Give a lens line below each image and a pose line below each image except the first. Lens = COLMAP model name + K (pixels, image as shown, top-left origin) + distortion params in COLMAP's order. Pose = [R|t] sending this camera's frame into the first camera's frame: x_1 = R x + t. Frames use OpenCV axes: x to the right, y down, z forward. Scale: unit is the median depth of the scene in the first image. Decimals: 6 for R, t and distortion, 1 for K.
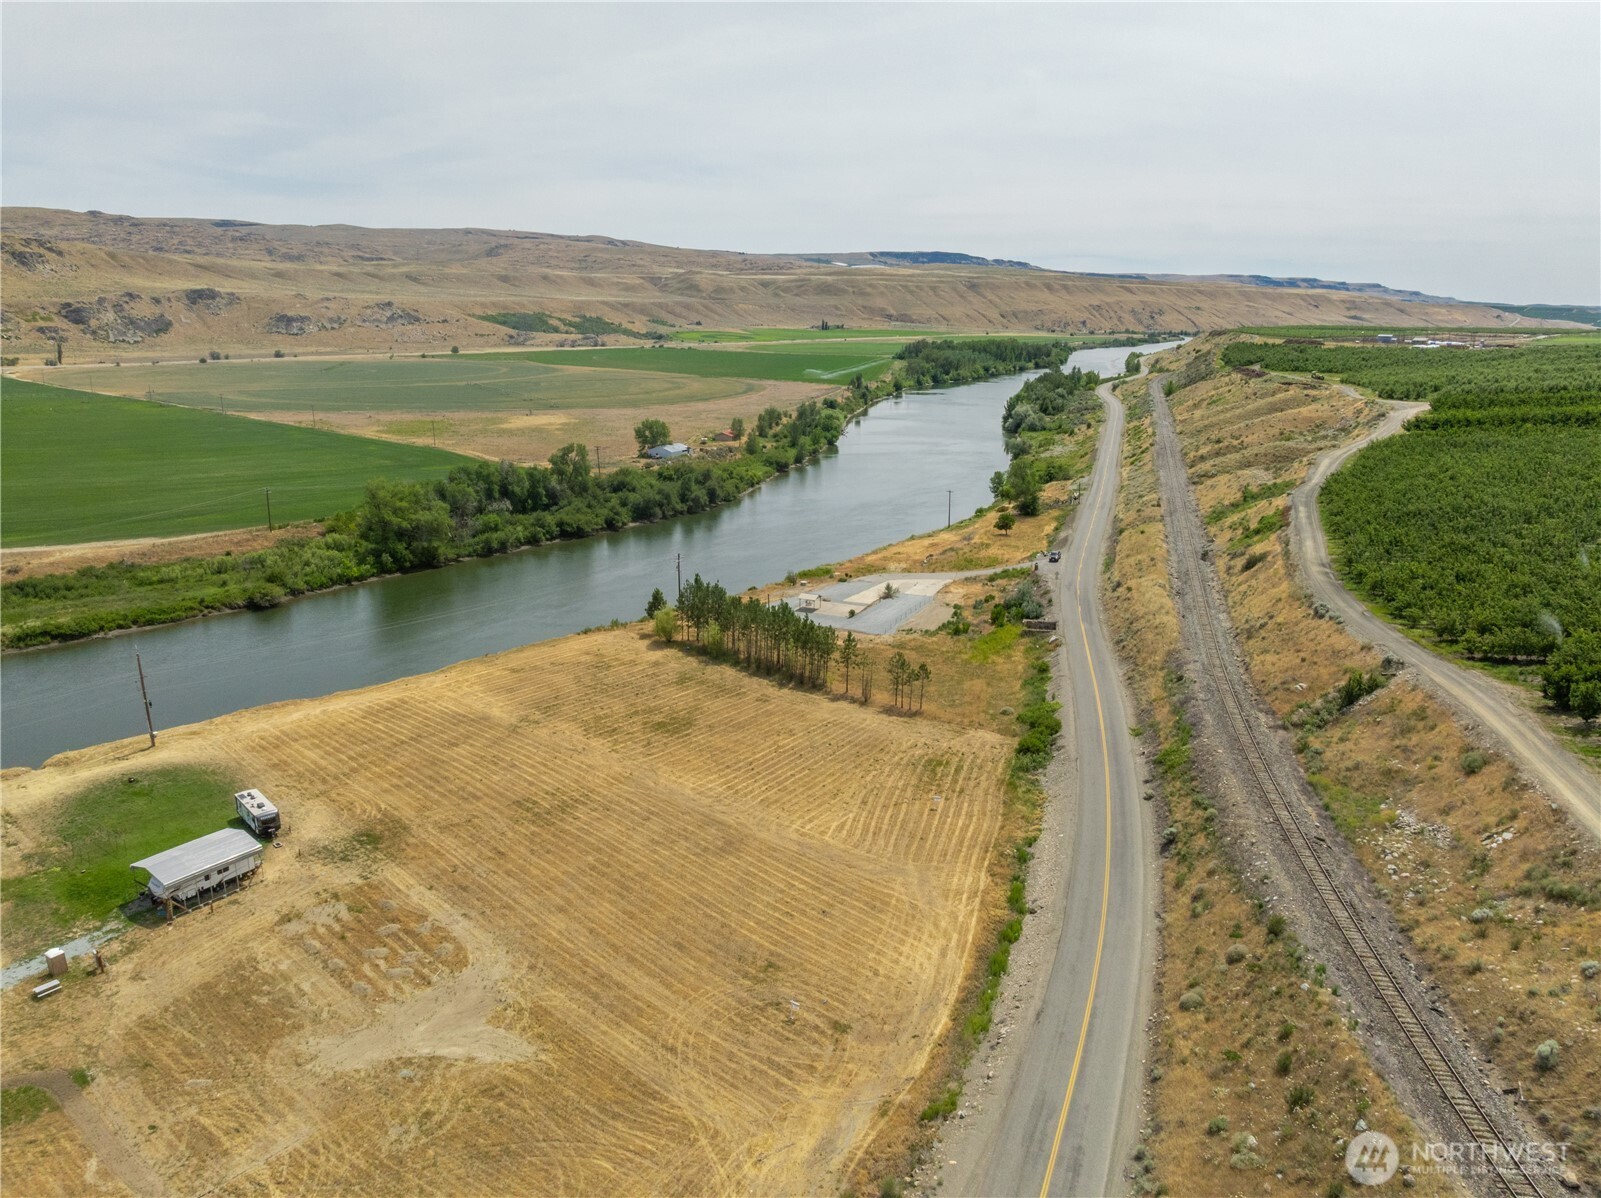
lens RADIAL K [[1128.3, 0, 803.7], [0, 1128.3, 602.7], [0, 0, 1]] dist [-0.041202, 0.006949]
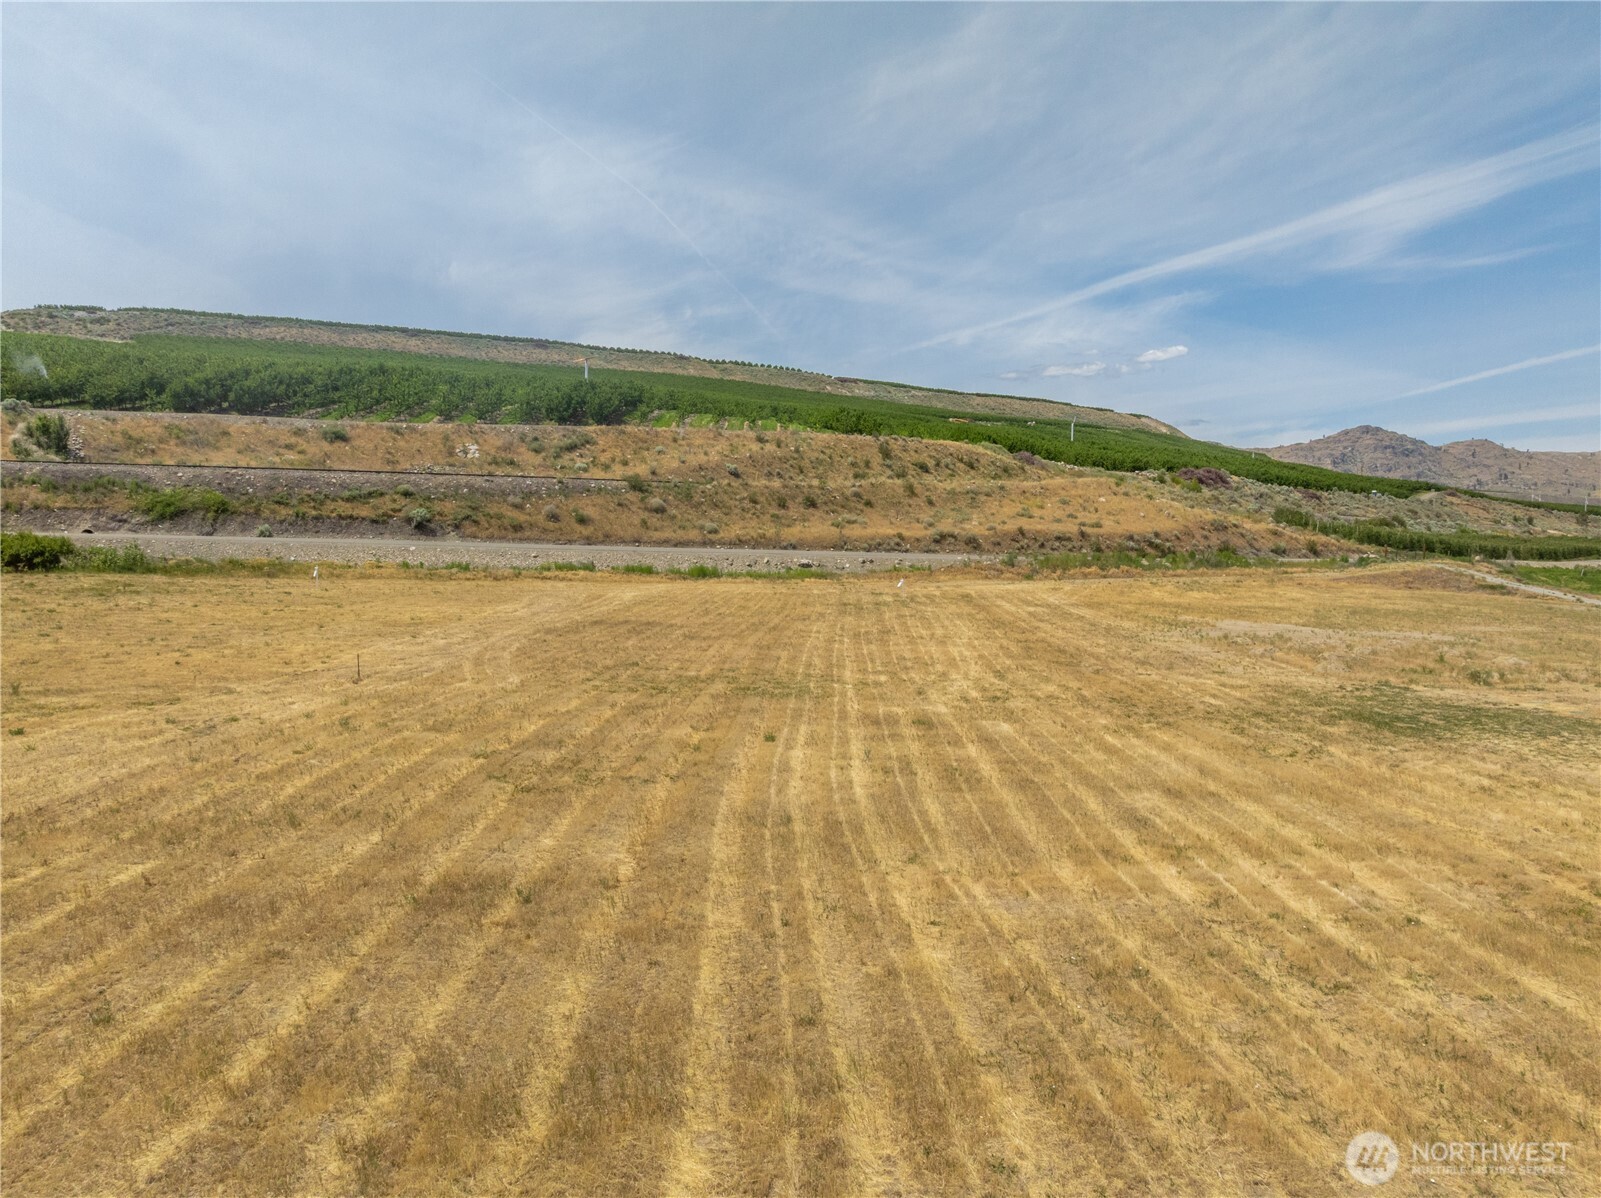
lens RADIAL K [[1128.3, 0, 798.9], [0, 1128.3, 603.2], [0, 0, 1]] dist [-0.041202, 0.006949]
pose [[-0.669874, -0.066563, 0.739485, -0.219799], [0.173639, 0.954309, 0.243194, 0.045497], [-0.721885, 0.291313, -0.627709, 0.565053]]
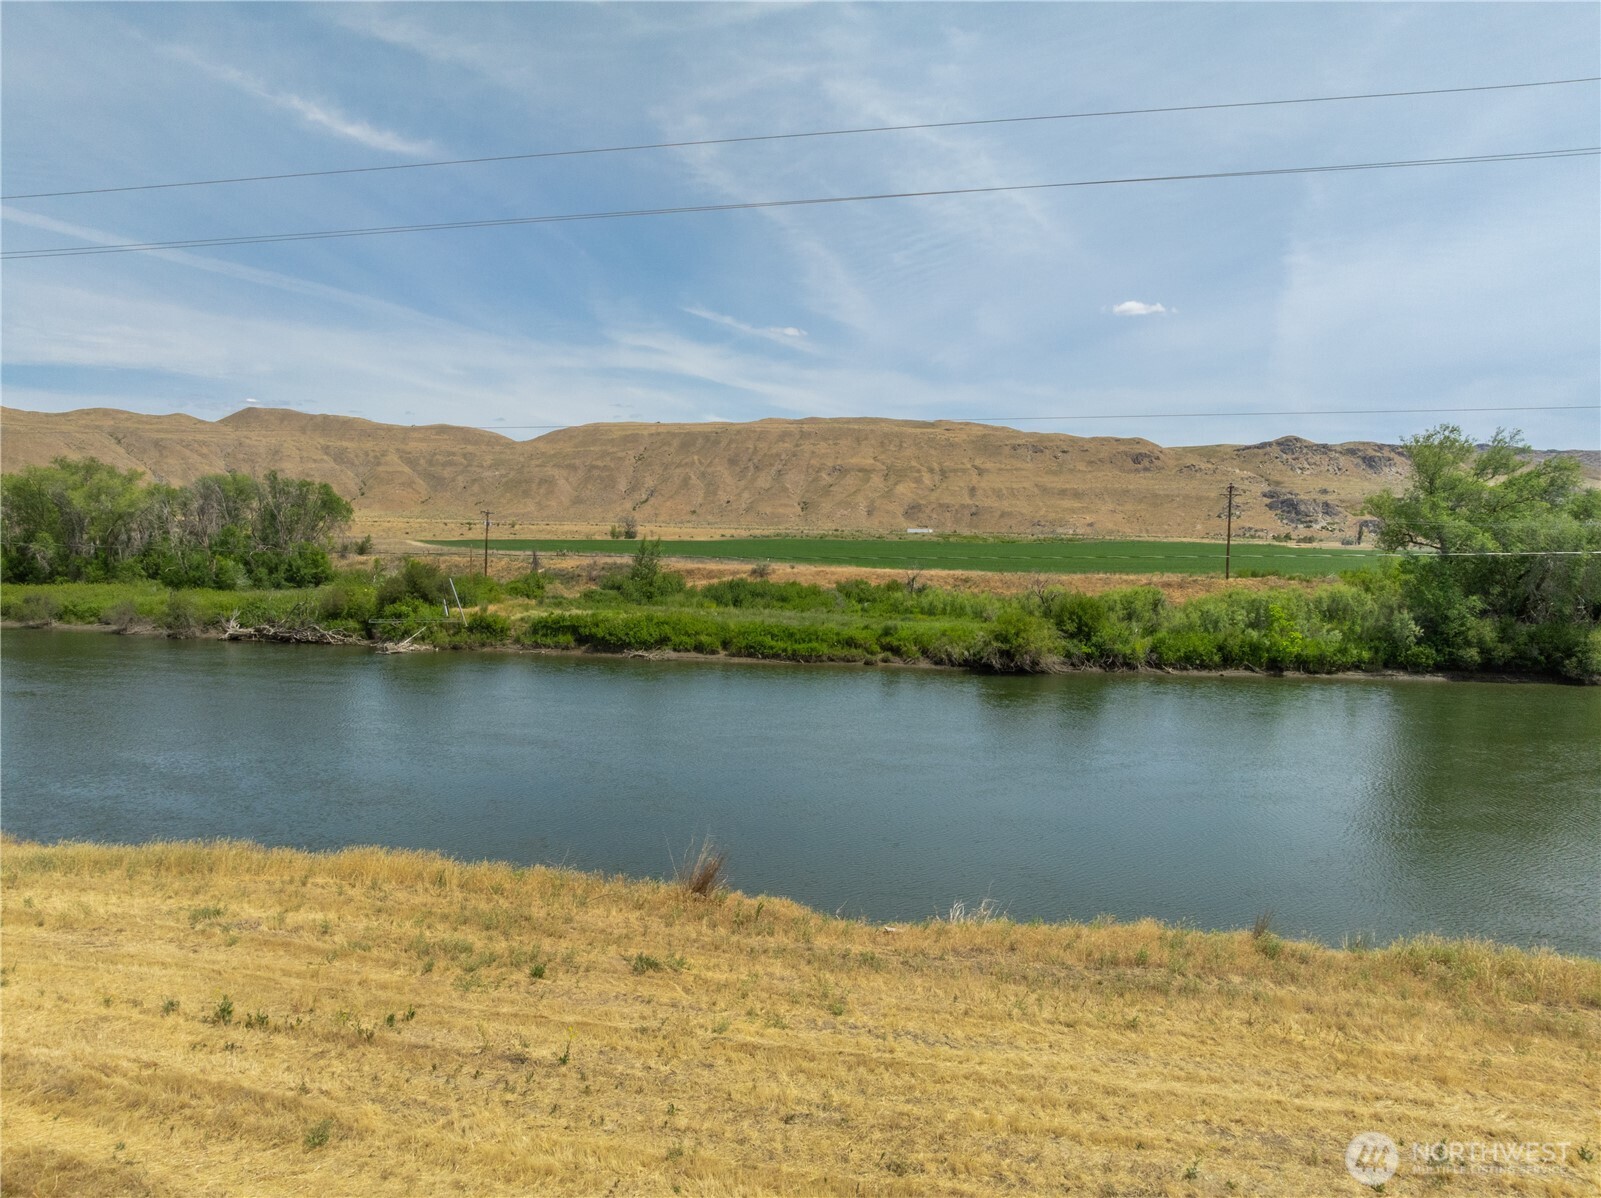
lens RADIAL K [[1128.3, 0, 801.1], [0, 1128.3, 605.6], [0, 0, 1]] dist [-0.041202, 0.006949]
pose [[0.449287, 0.045990, -0.892203, -0.141272], [-0.232254, 0.970349, -0.066938, 0.021218], [0.862670, 0.237292, 0.446647, 0.660187]]
